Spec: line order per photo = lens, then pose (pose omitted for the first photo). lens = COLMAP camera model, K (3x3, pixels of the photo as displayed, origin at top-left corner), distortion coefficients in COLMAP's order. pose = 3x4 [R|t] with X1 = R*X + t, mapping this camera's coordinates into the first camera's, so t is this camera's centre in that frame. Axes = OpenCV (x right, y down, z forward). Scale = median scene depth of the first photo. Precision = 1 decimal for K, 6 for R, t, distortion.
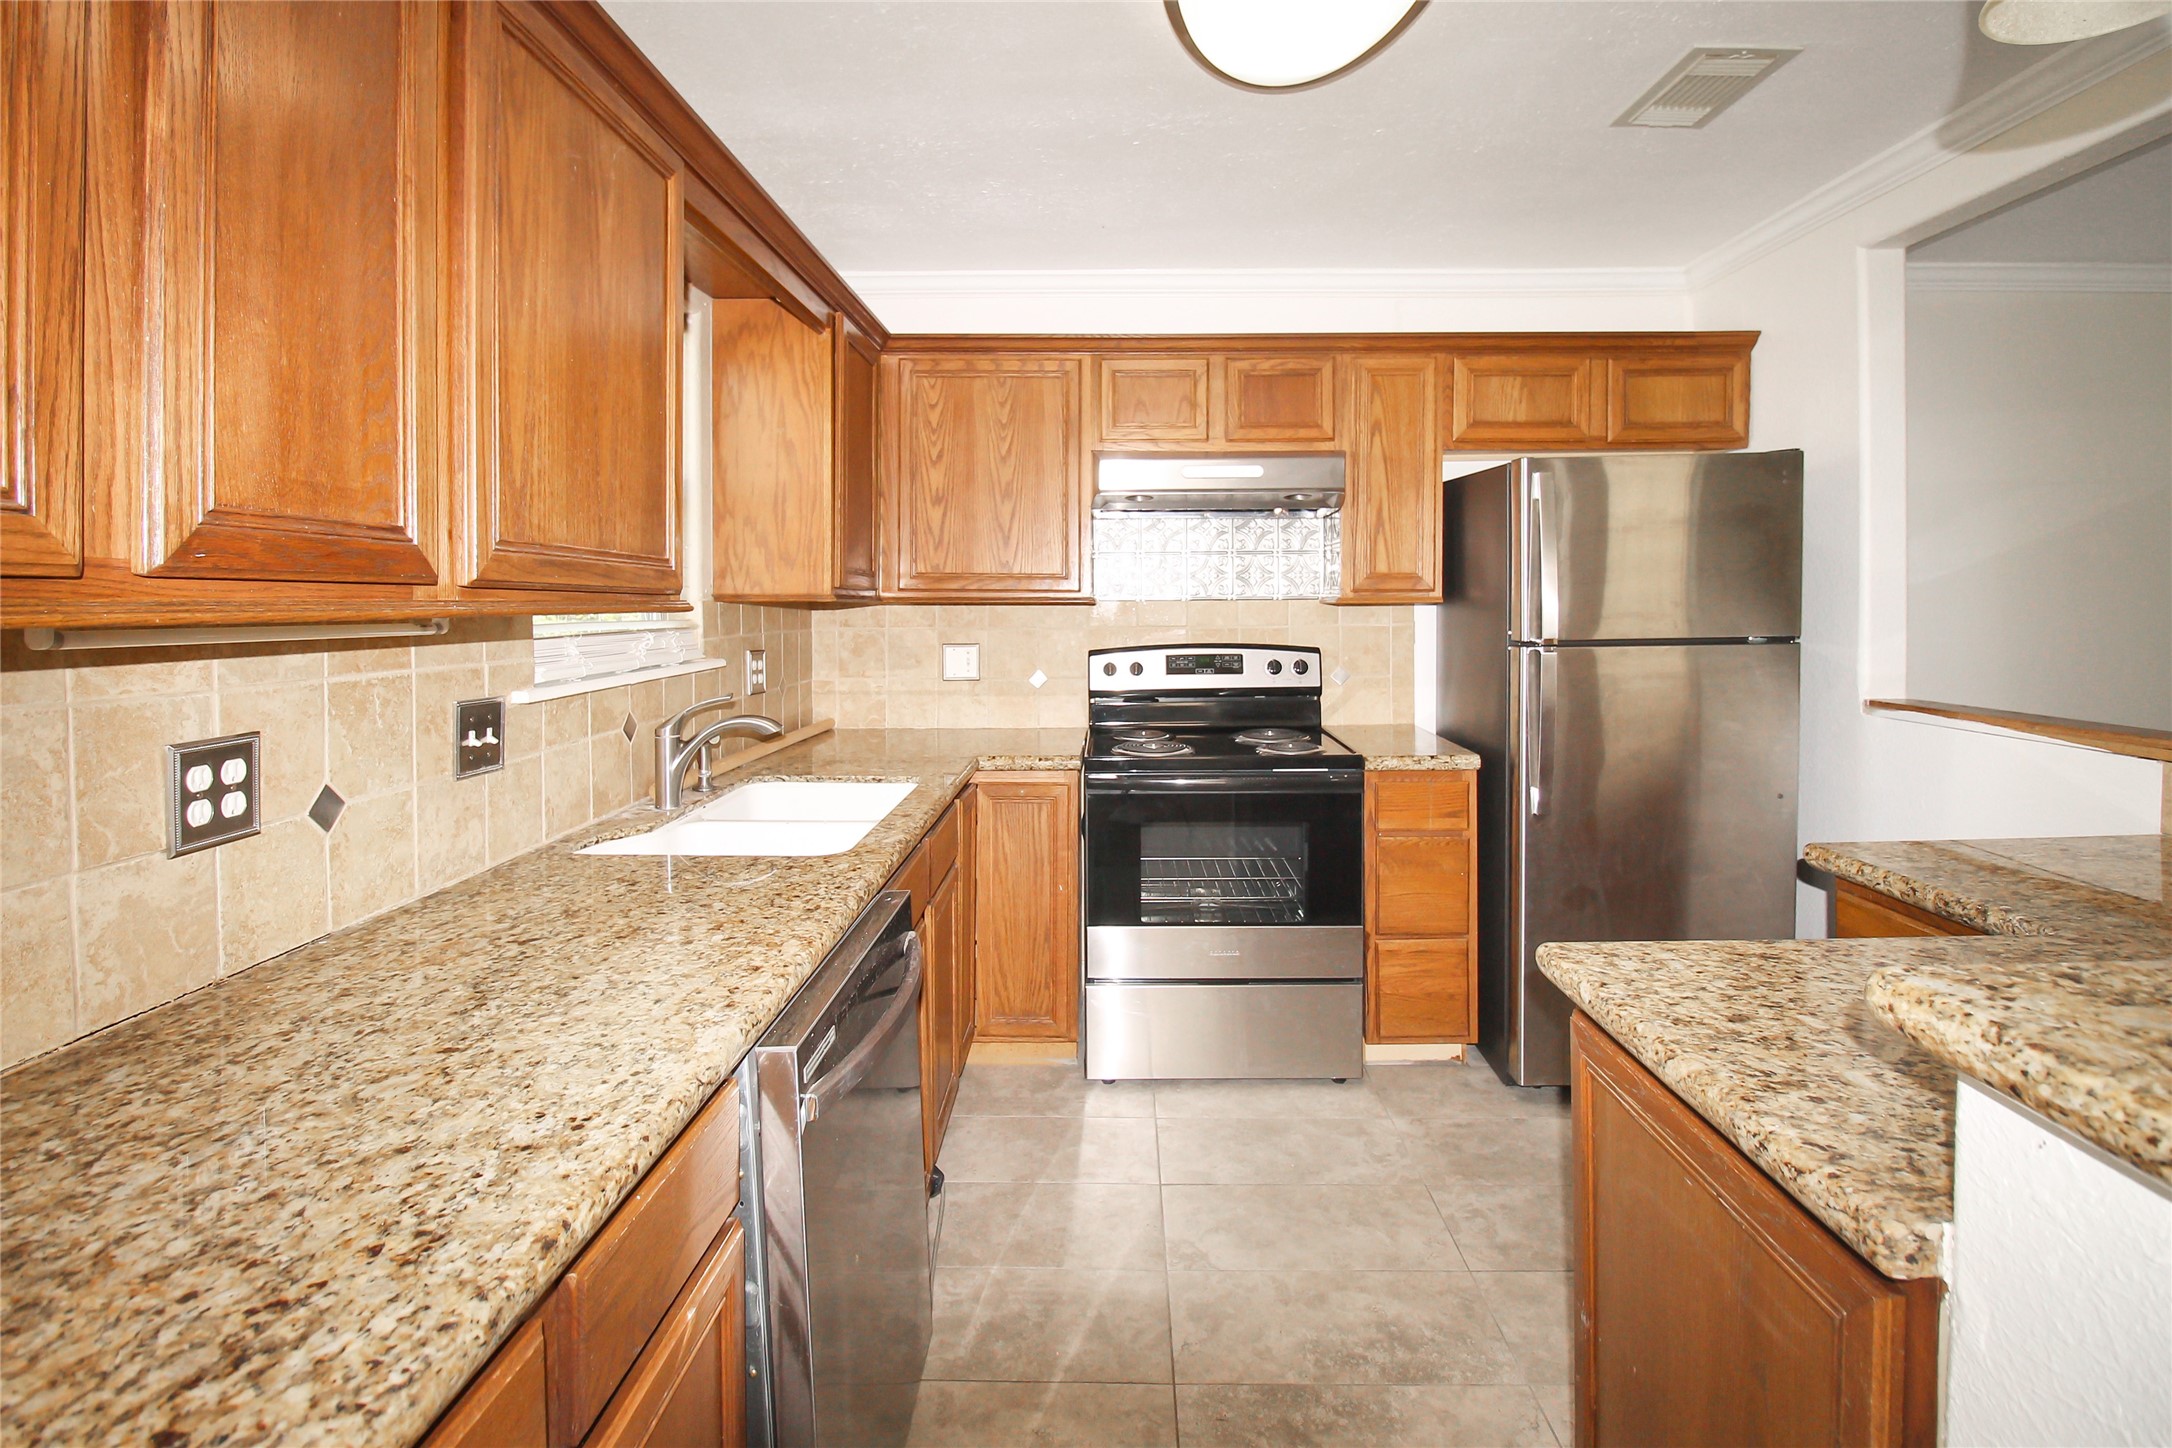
lens RADIAL K [[1051.1, 0, 1091.2], [0, 1051.1, 622.6], [0, 0, 1]] dist [0.006609, -0.009903]
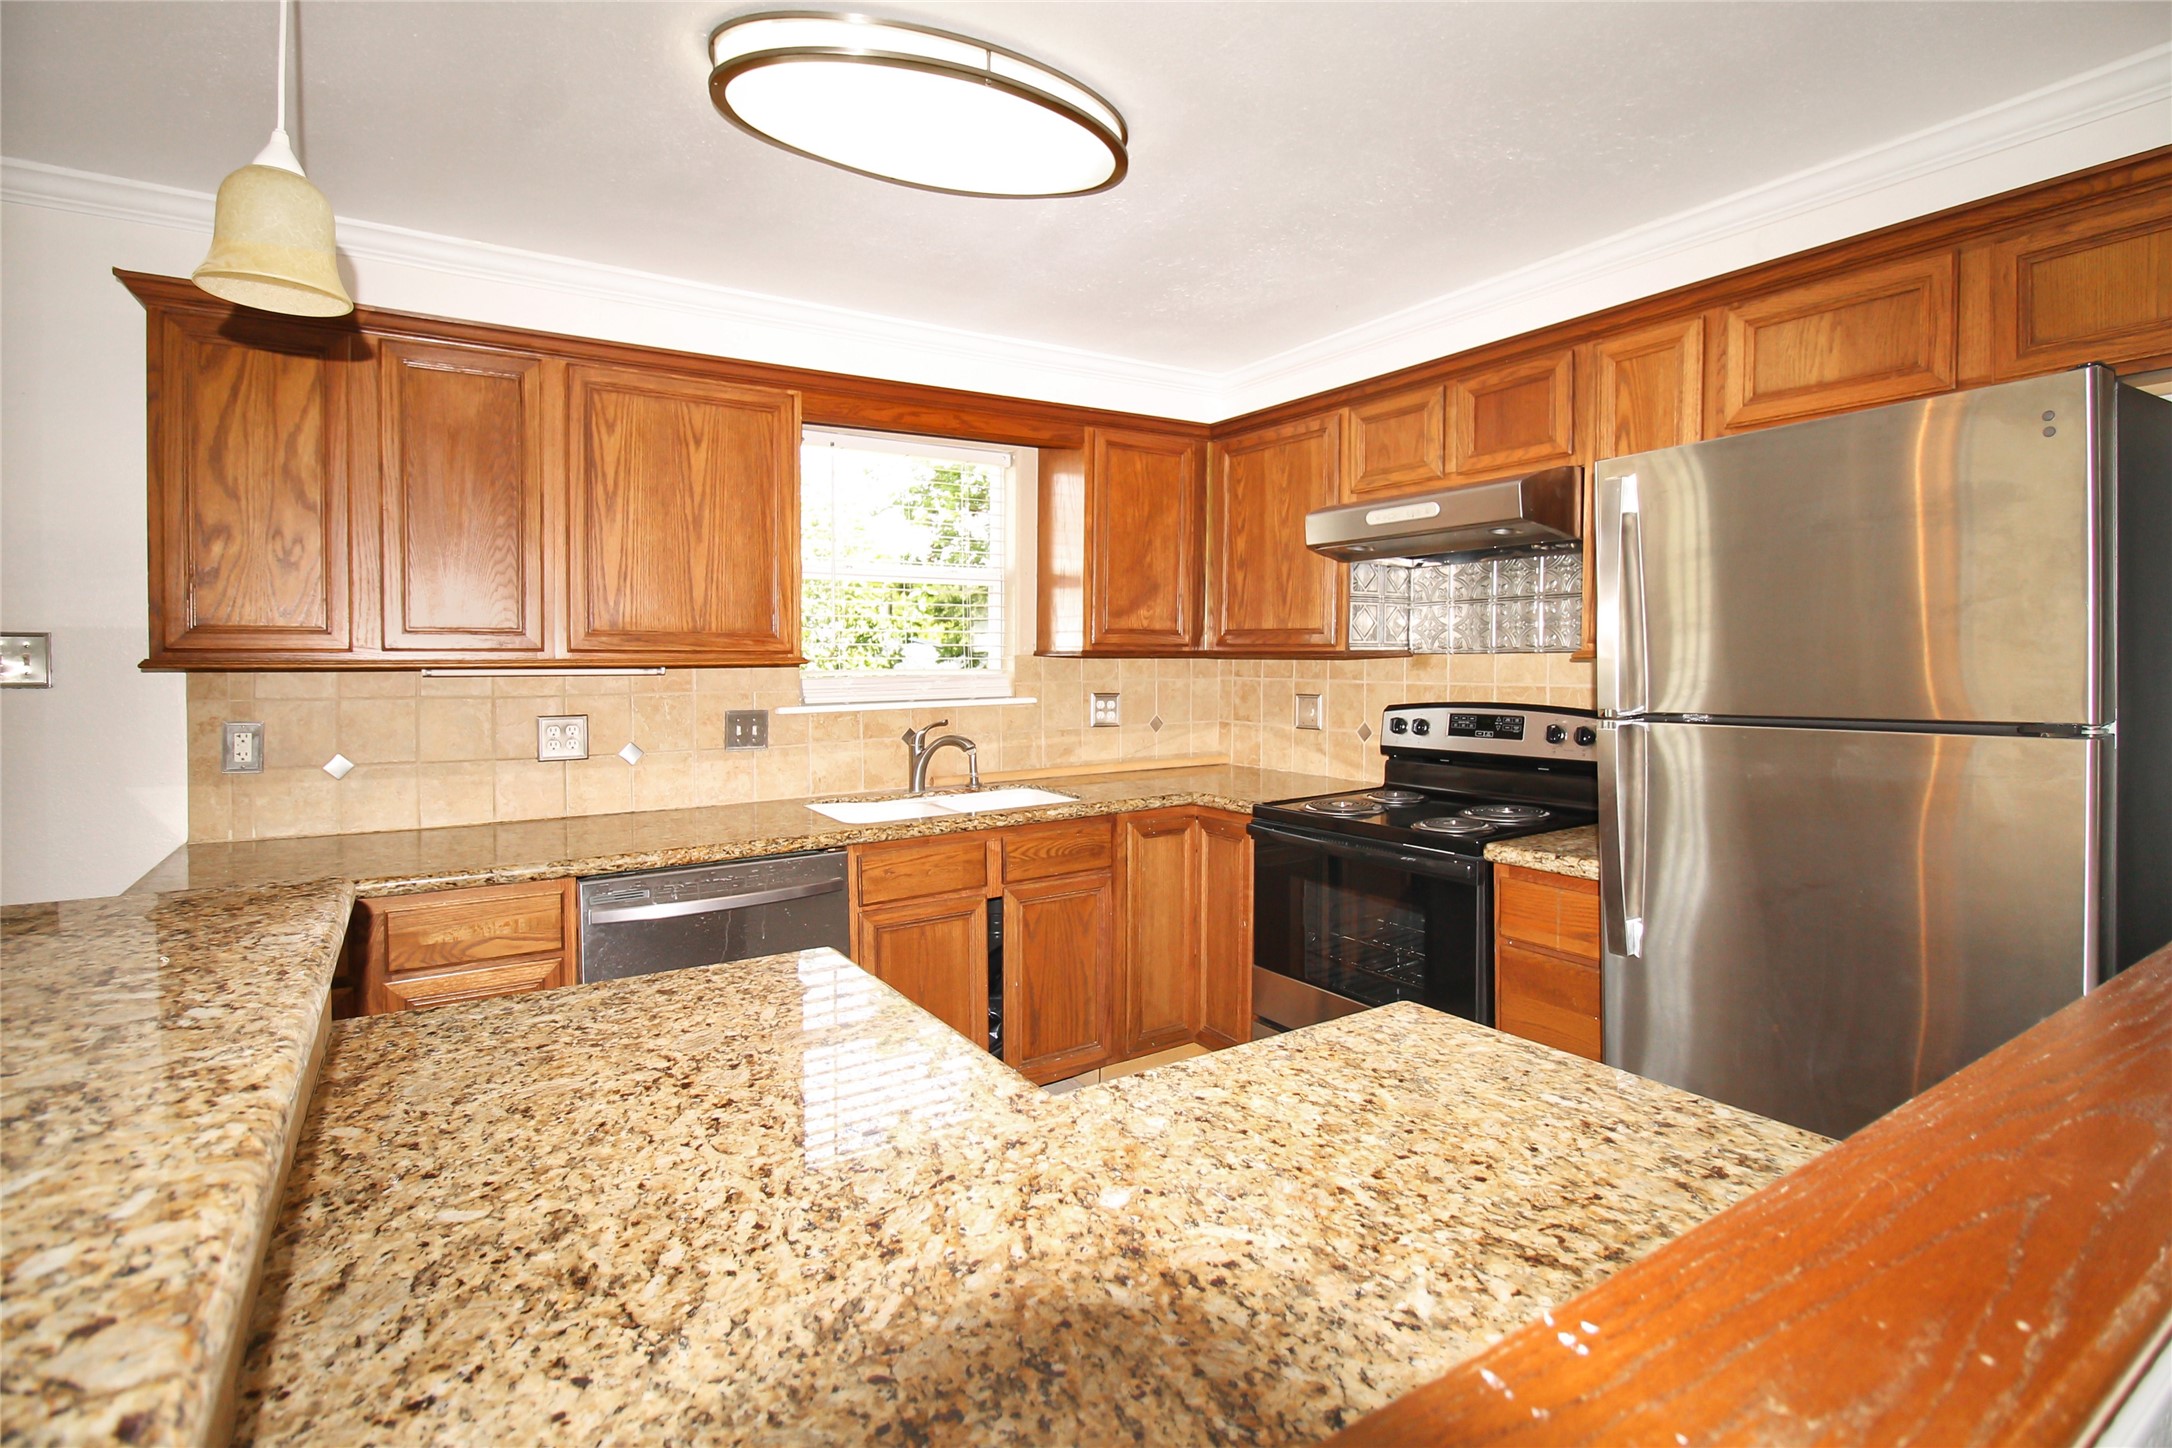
lens RADIAL K [[1051.1, 0, 1113.4], [0, 1051.1, 684.5], [0, 0, 1]] dist [0.006609, -0.009903]
pose [[0.568207, 0.023452, -0.822551, 0.698605], [-0.013288, 0.999725, 0.019324, -0.008635], [0.822778, -0.000050, 0.568363, 0.259119]]
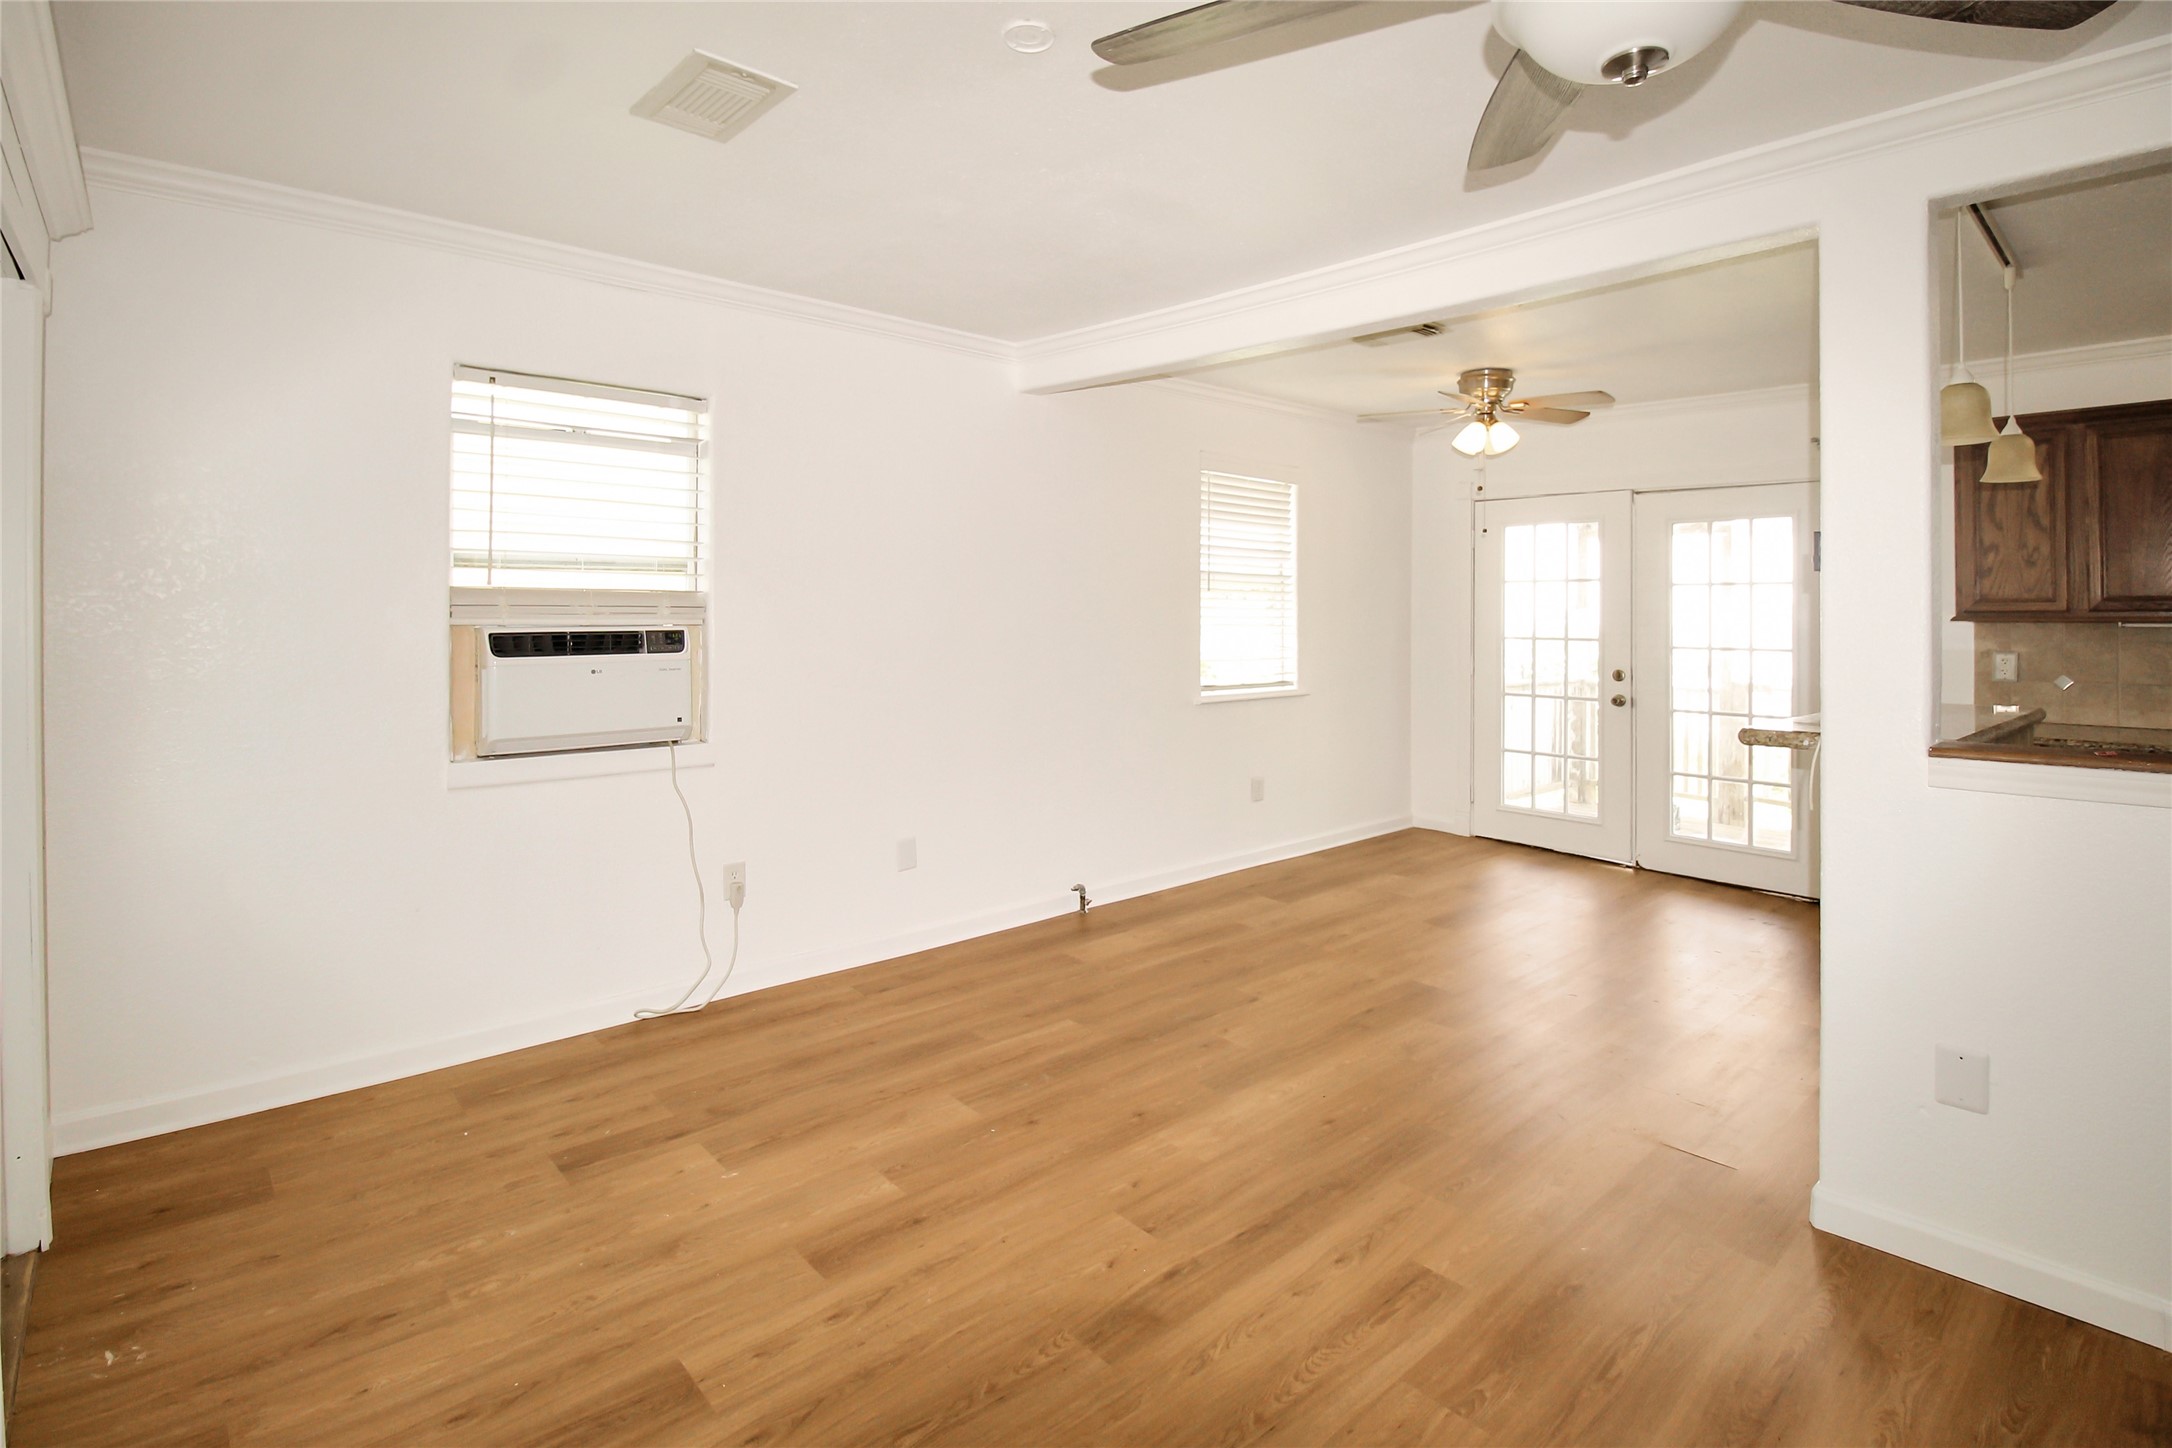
lens RADIAL K [[1051.1, 0, 1074.8], [0, 1051.1, 602.2], [0, 0, 1]] dist [0.006609, -0.009903]
pose [[-0.740682, -0.004030, -0.671843, 1.520127], [-0.004911, 0.999988, -0.000585, -0.014211], [0.671838, 0.002866, -0.740693, 0.370267]]
